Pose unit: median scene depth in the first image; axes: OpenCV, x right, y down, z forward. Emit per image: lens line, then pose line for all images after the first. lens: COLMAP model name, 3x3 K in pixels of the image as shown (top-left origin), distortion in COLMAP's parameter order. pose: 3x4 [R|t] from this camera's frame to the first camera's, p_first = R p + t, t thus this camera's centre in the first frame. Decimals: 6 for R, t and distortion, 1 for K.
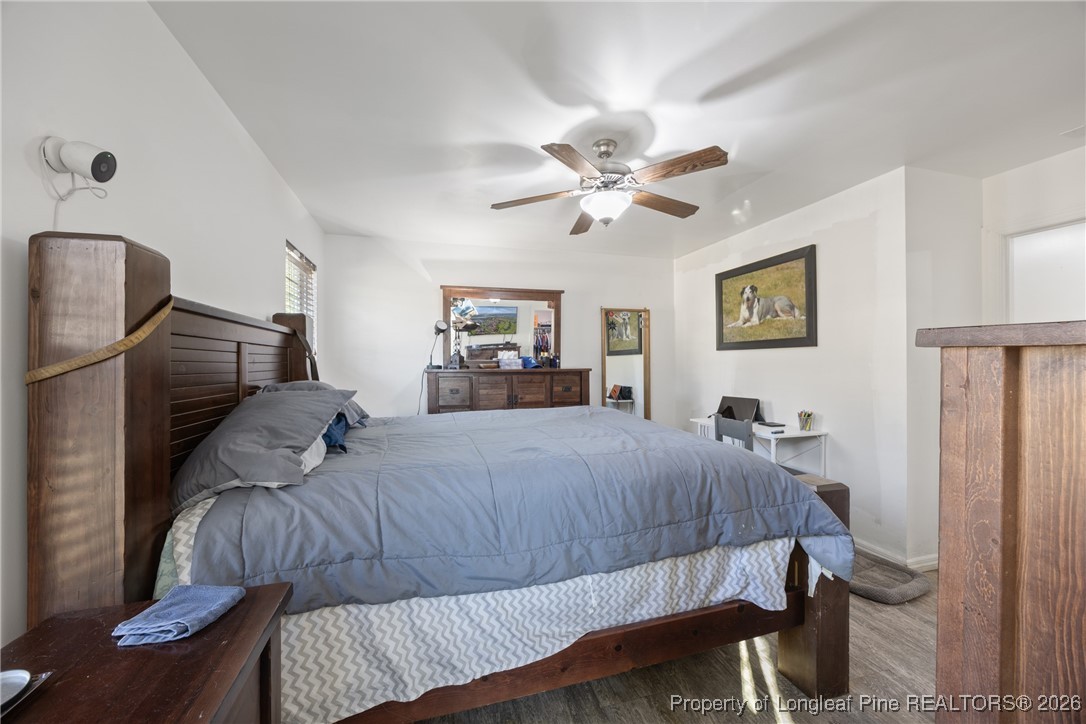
lens RADIAL K [[413.0, 0, 539.0], [0, 413.0, 361.6], [0, 0, 1]] dist [-0.000222, 0.000047]
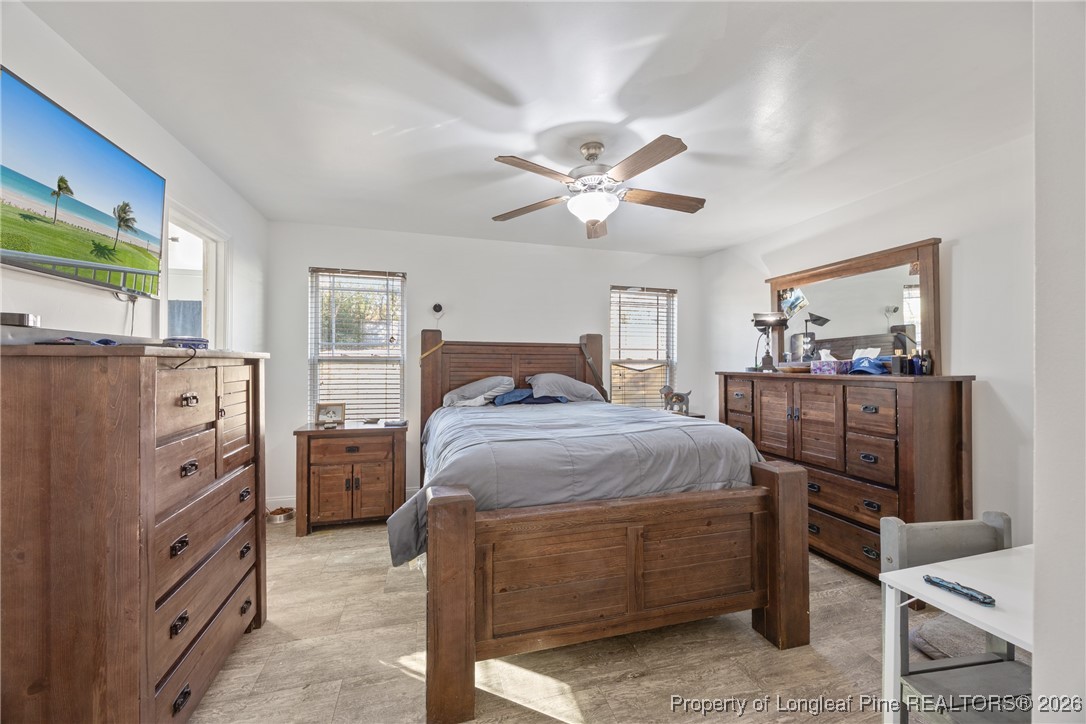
lens RADIAL K [[413.0, 0, 539.0], [0, 413.0, 361.6], [0, 0, 1]] dist [-0.000222, 0.000047]
pose [[0.011832, 0.001513, -0.999929, 0.682627], [-0.005504, 0.999984, 0.001447, -0.002920], [0.999915, 0.005486, 0.011840, 0.504469]]
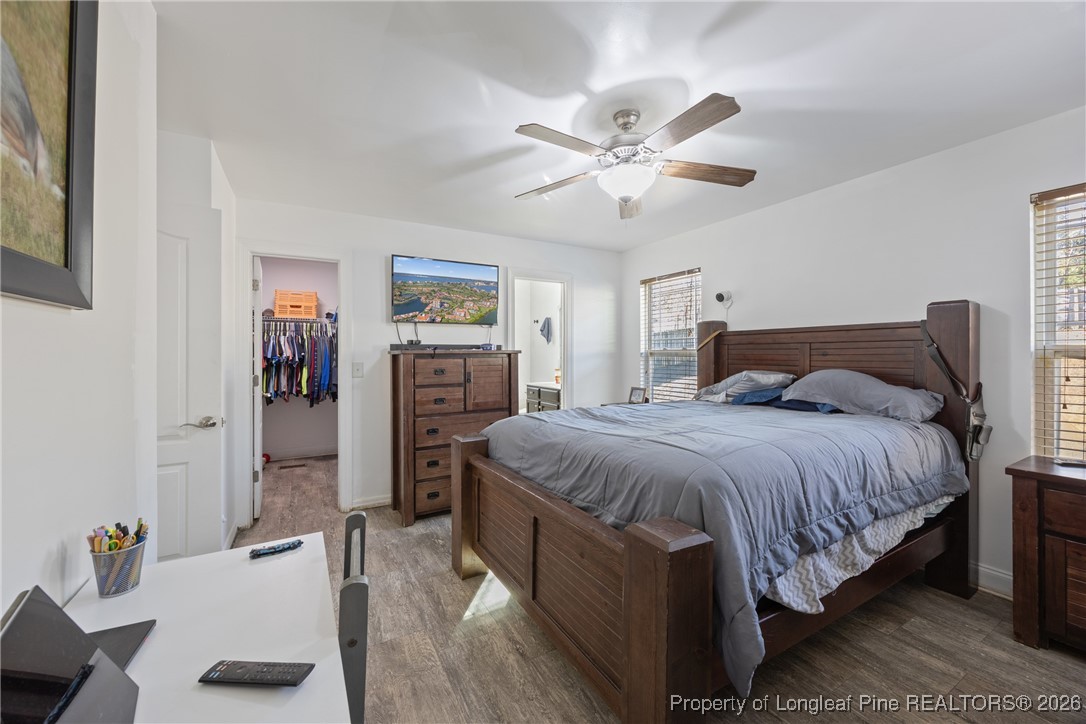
lens RADIAL K [[424.4, 0, 543.4], [0, 424.4, 353.3], [0, 0, 1]] dist [0.000421, 0.000034]
pose [[-0.970430, 0.007564, -0.241263, 0.331727], [0.008327, 0.999963, -0.002143, -0.002020], [0.241237, -0.004089, -0.970458, 1.087089]]
